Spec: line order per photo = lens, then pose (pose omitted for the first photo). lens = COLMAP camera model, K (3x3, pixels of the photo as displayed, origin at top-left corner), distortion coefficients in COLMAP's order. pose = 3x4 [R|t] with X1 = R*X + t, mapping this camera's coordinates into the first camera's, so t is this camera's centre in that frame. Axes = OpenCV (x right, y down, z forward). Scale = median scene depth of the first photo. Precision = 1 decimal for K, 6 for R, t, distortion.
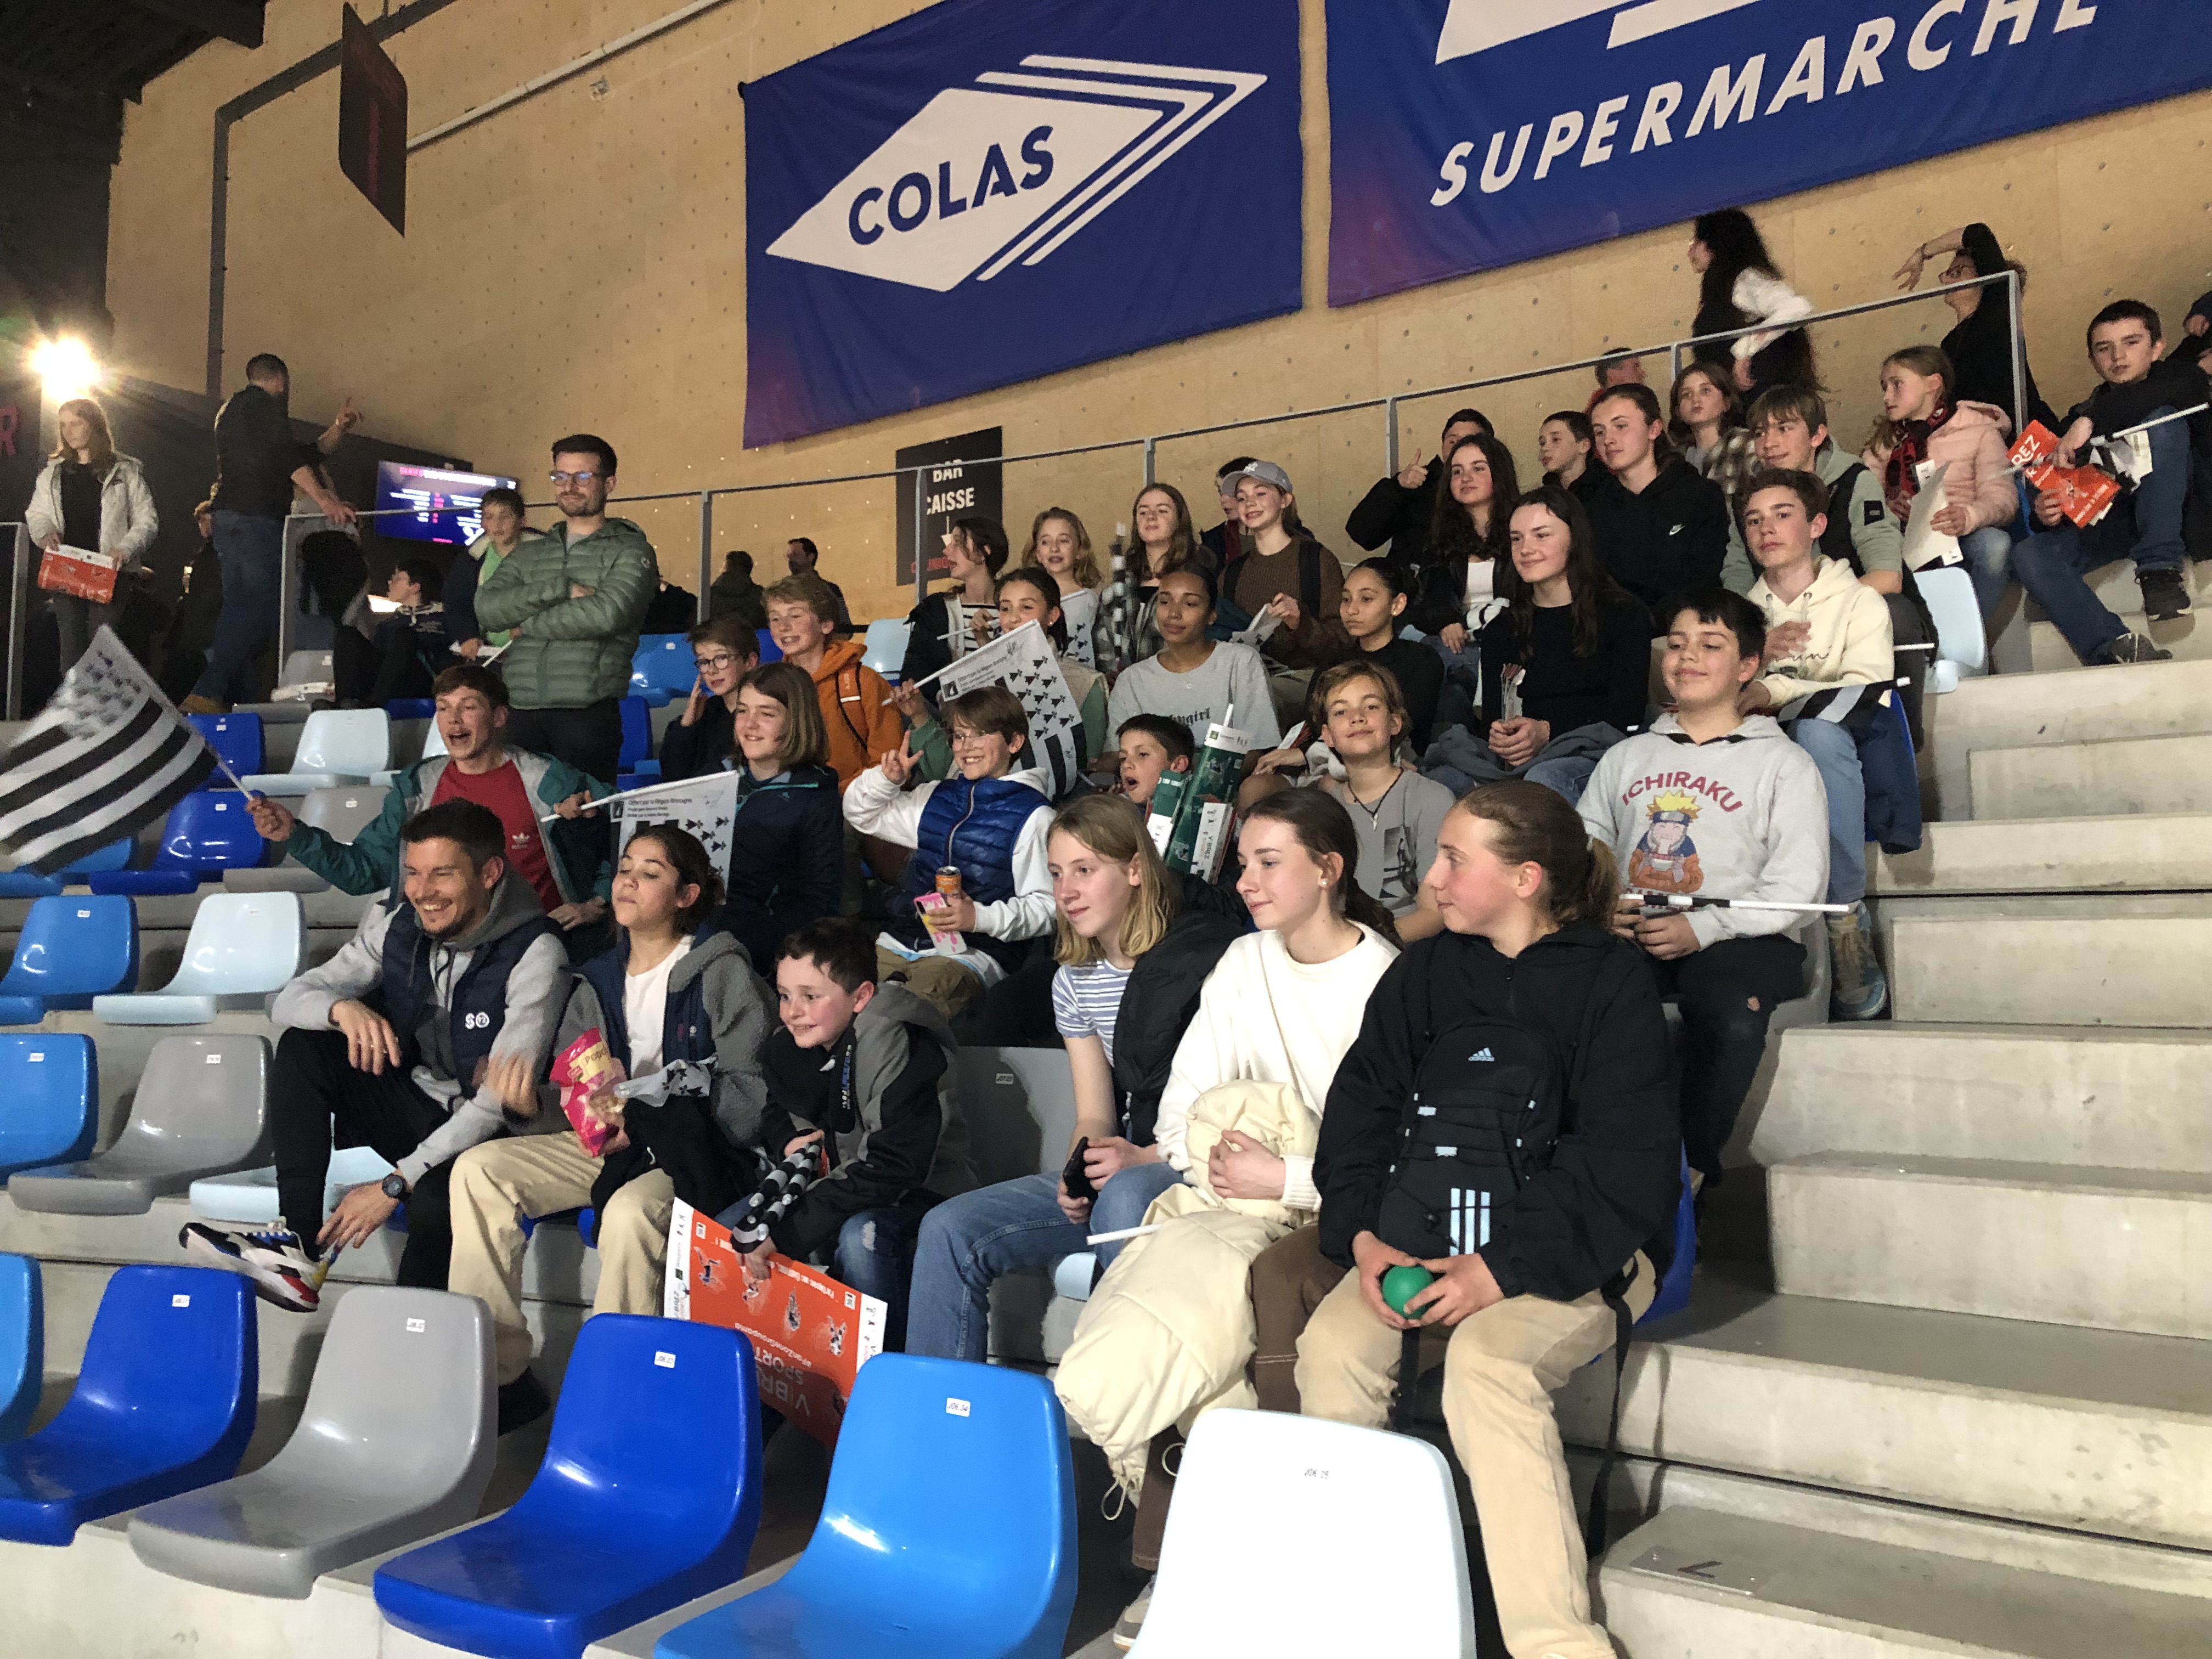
lens RADIAL K [[1837.9, 0, 1126.5], [0, 1837.9, 841.2], [0, 0, 1]] dist [0.029286, -0.002827]
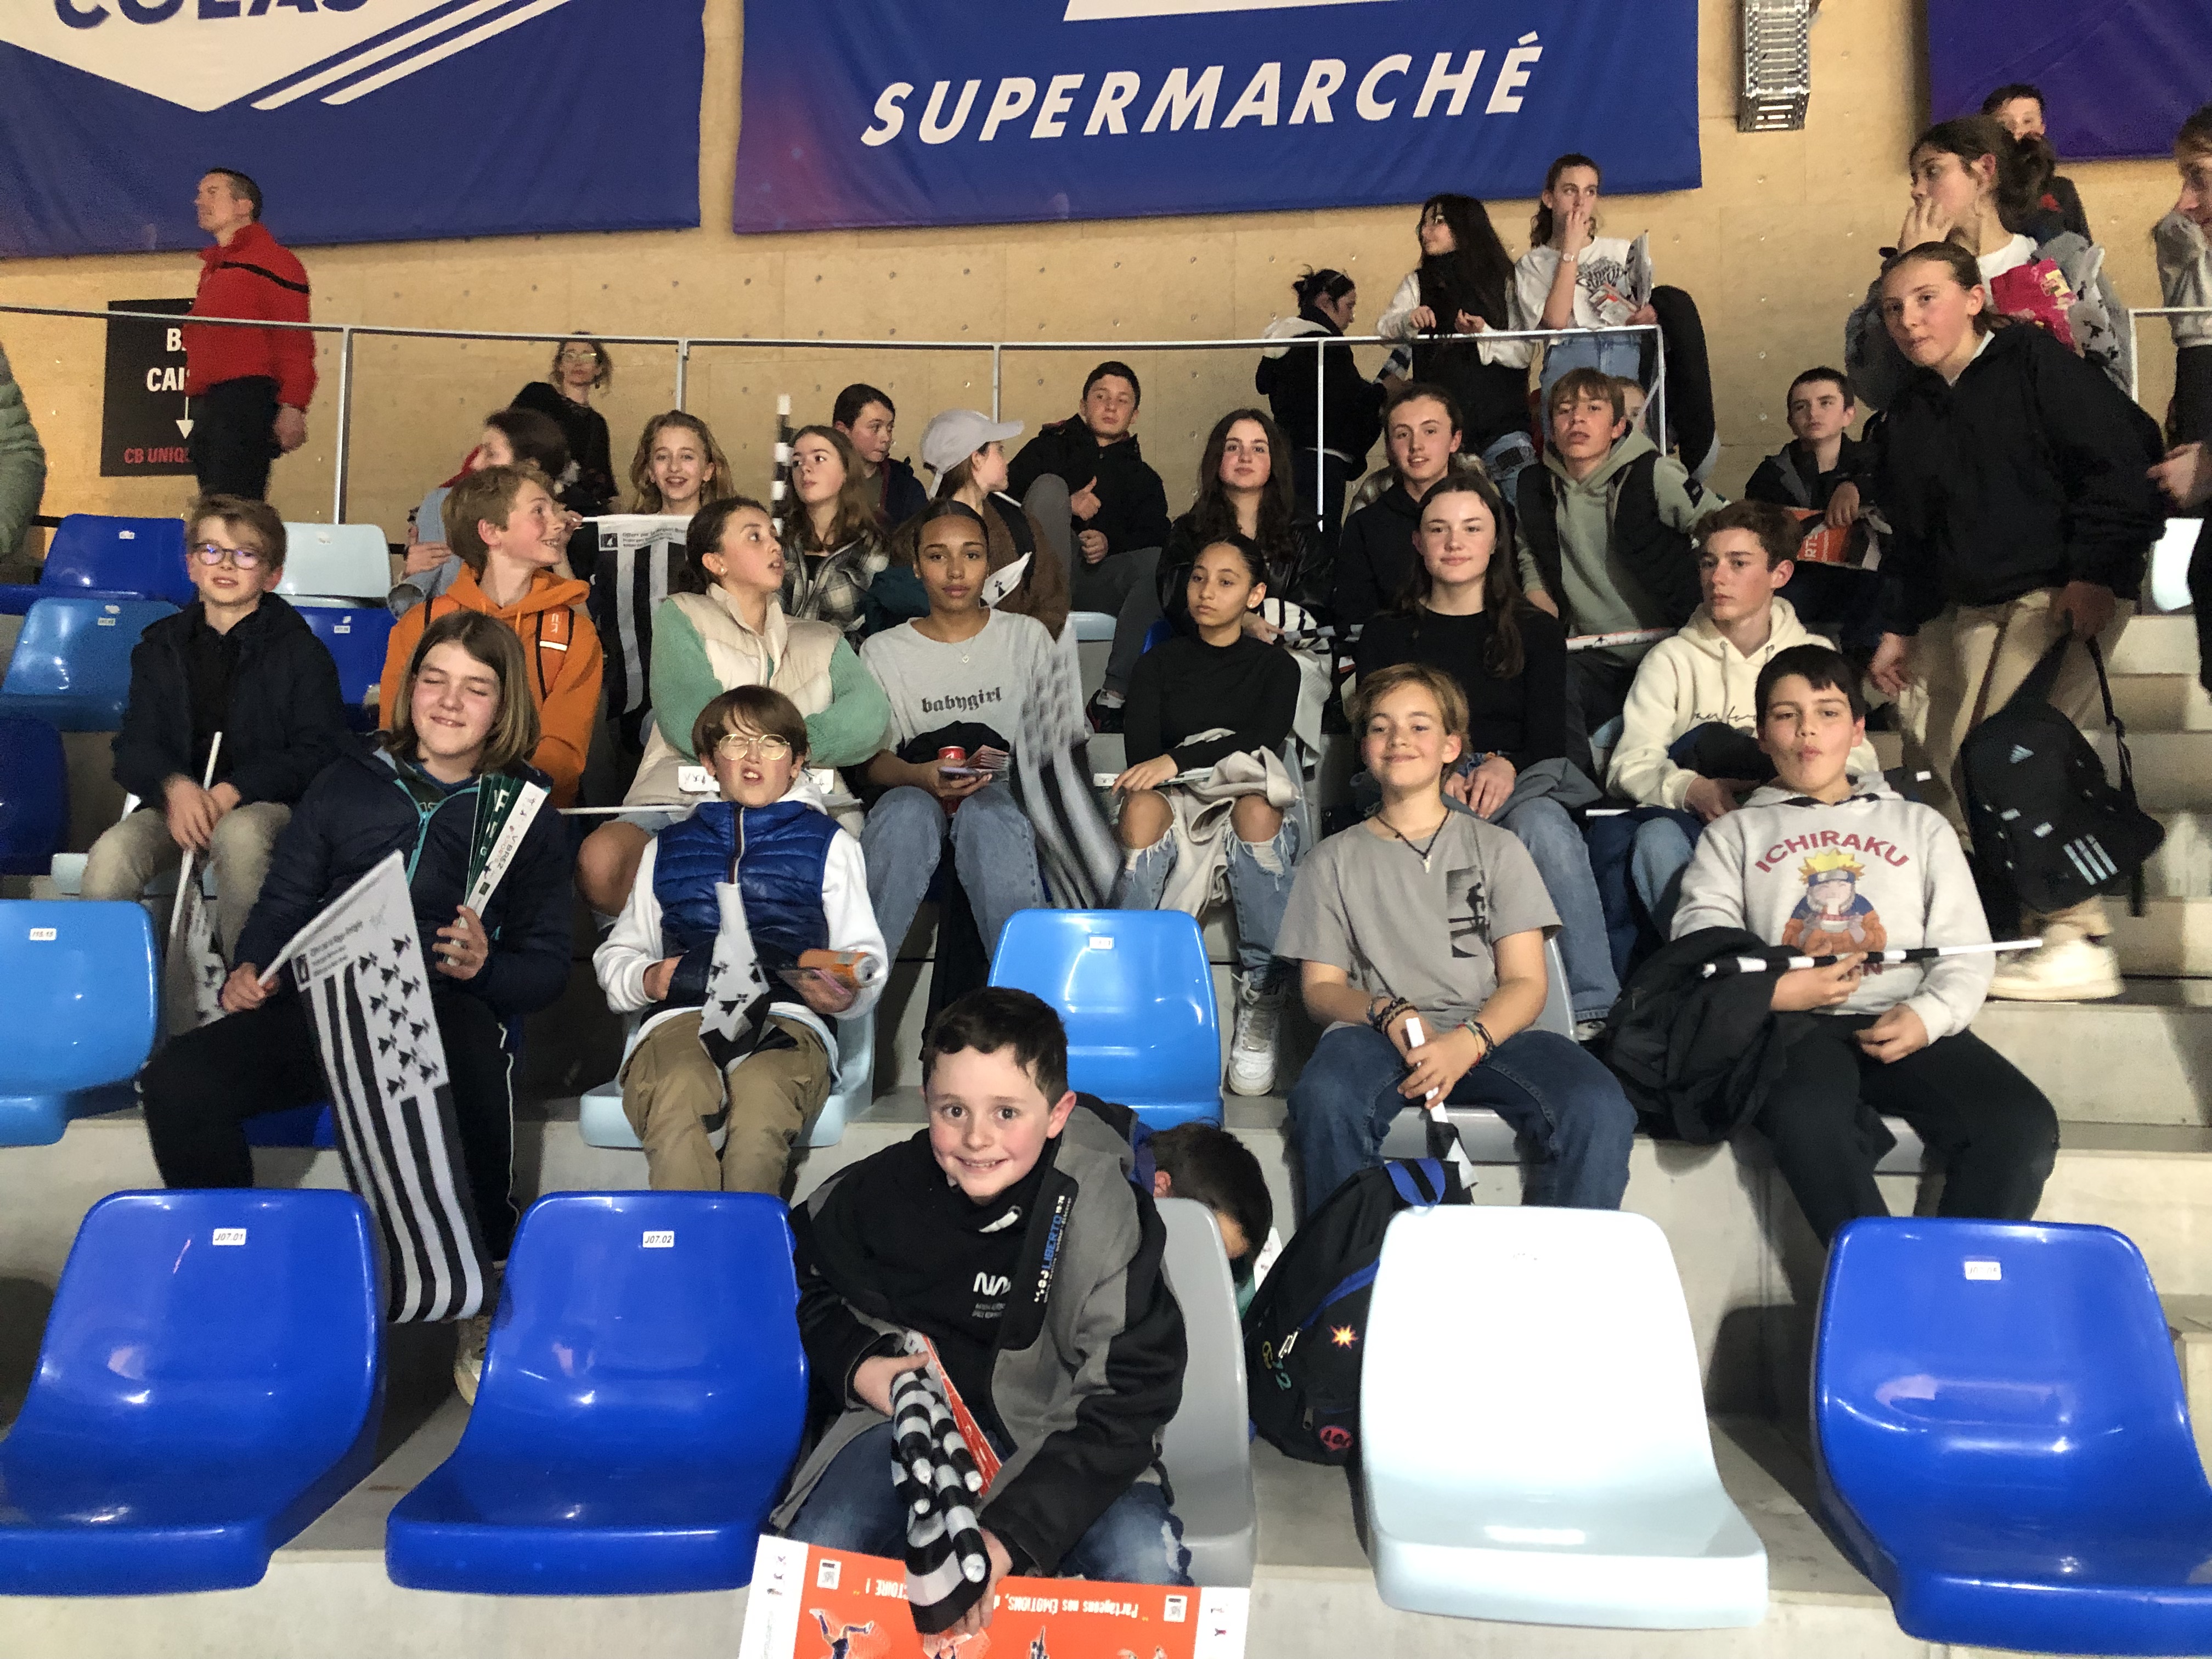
lens RADIAL K [[1837.9, 0, 1106.7], [0, 1837.9, 836.6], [0, 0, 1]] dist [0.029286, -0.002827]
pose [[0.876111, 0.043359, 0.480156, -0.161191], [-0.045548, 0.998937, -0.007097, -0.003075], [-0.479953, -0.015653, 0.877154, 0.150771]]
